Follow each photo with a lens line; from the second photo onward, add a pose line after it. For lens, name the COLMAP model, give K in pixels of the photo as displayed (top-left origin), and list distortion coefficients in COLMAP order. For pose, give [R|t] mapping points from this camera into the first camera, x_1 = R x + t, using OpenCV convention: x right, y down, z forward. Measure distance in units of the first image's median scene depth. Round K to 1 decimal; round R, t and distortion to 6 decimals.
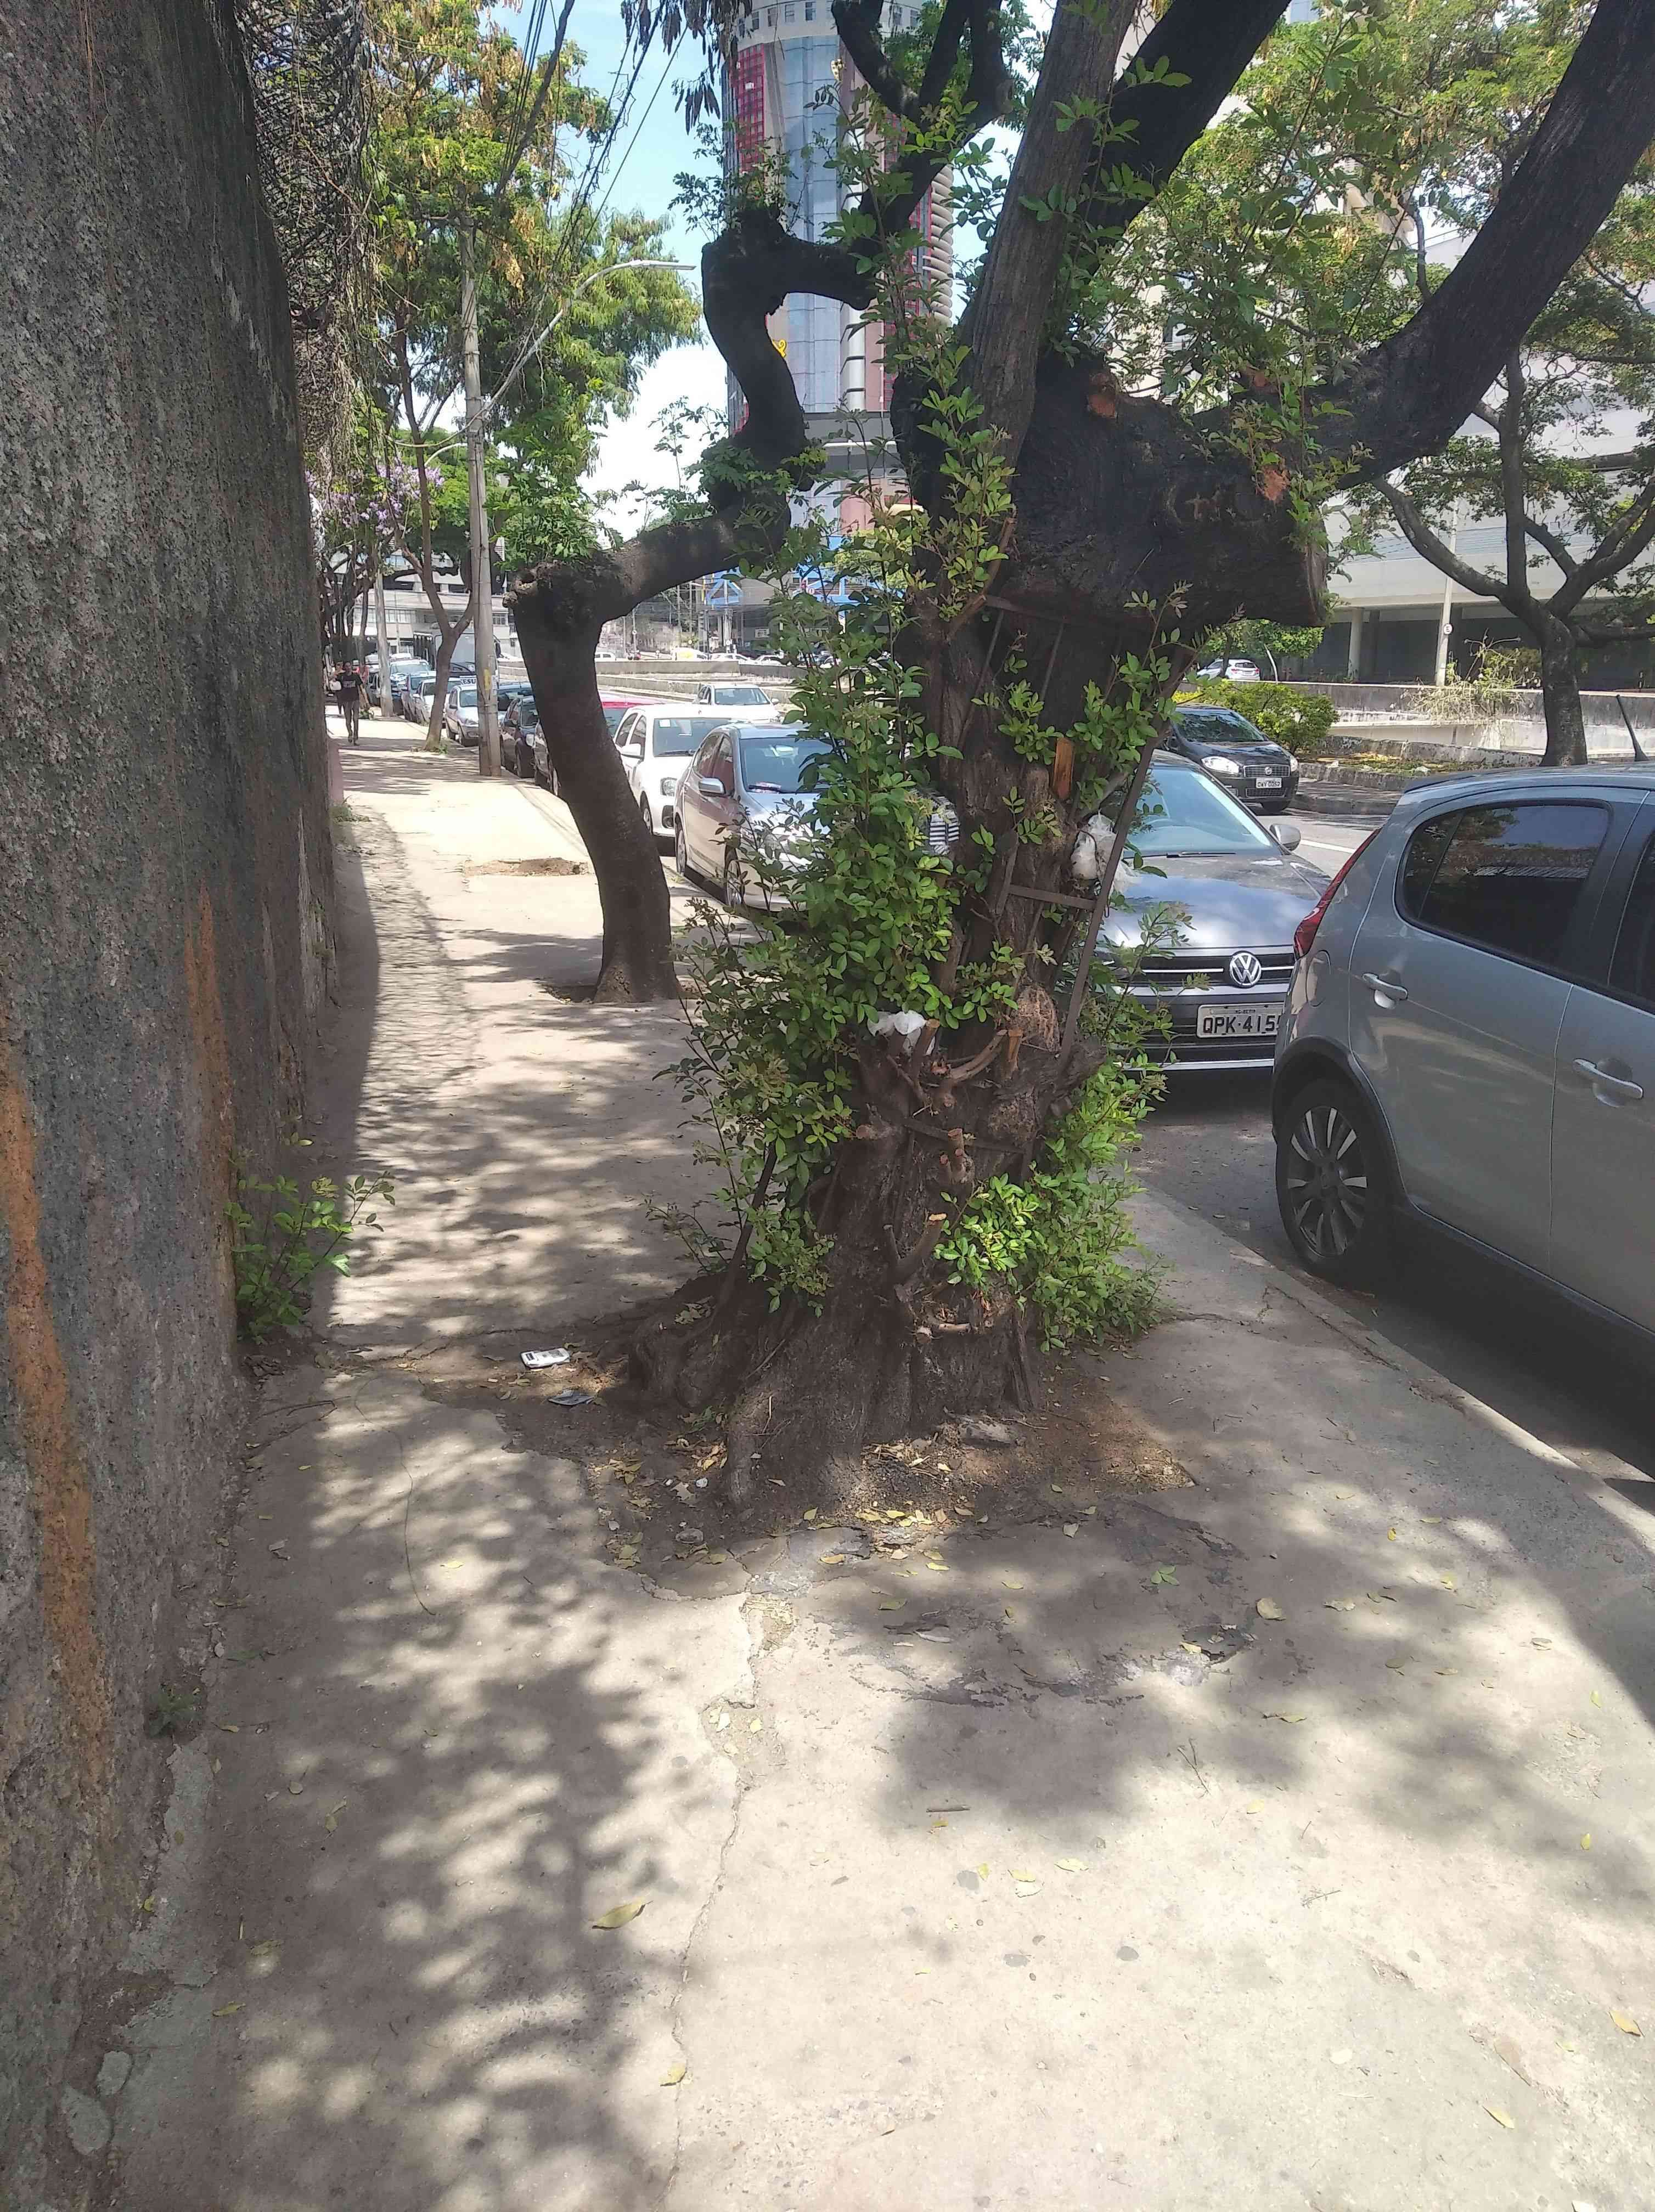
lens RADIAL K [[1786.4, 0, 827.5], [0, 1786.4, 1106.0], [0, 0, 1]] dist [0.057208, -0.094000]
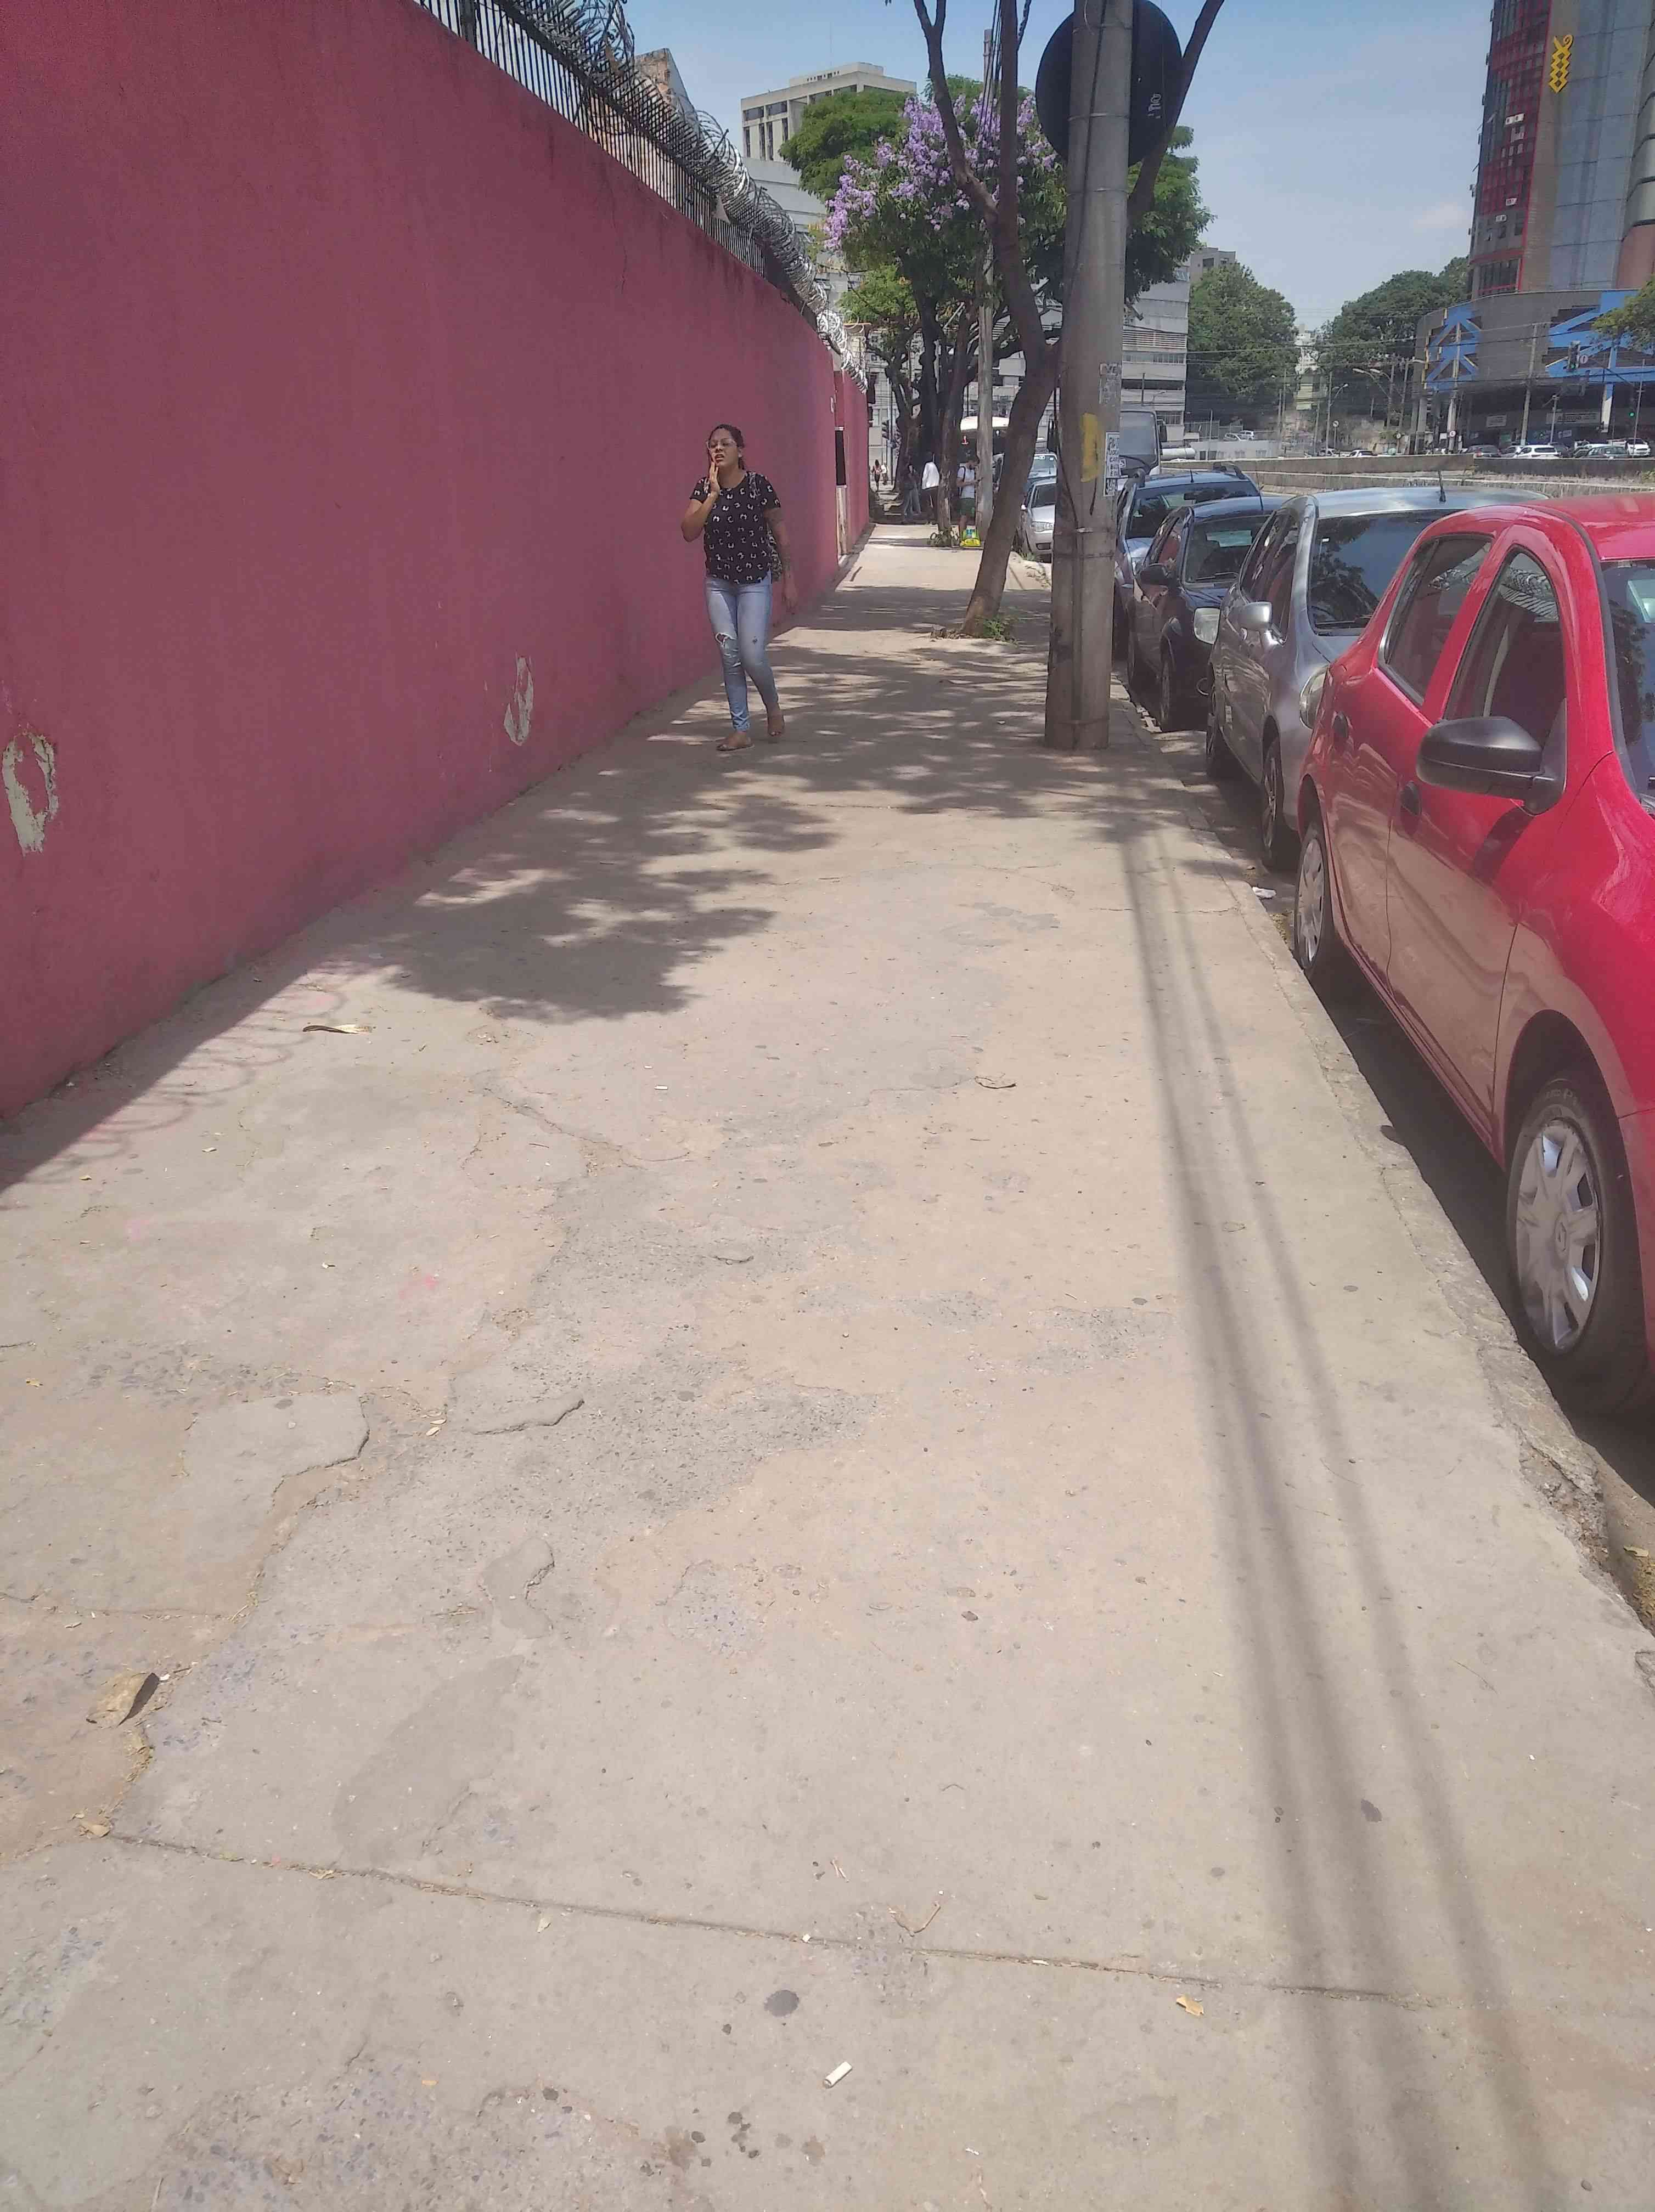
lens RADIAL K [[1786.4, 0, 827.5], [0, 1786.4, 1106.0], [0, 0, 1]] dist [0.057208, -0.094000]
pose [[0.934383, 0.096084, -0.343069, -0.096918], [-0.060990, 0.991871, 0.111681, -0.135323], [0.351011, -0.083429, 0.932647, 0.590990]]
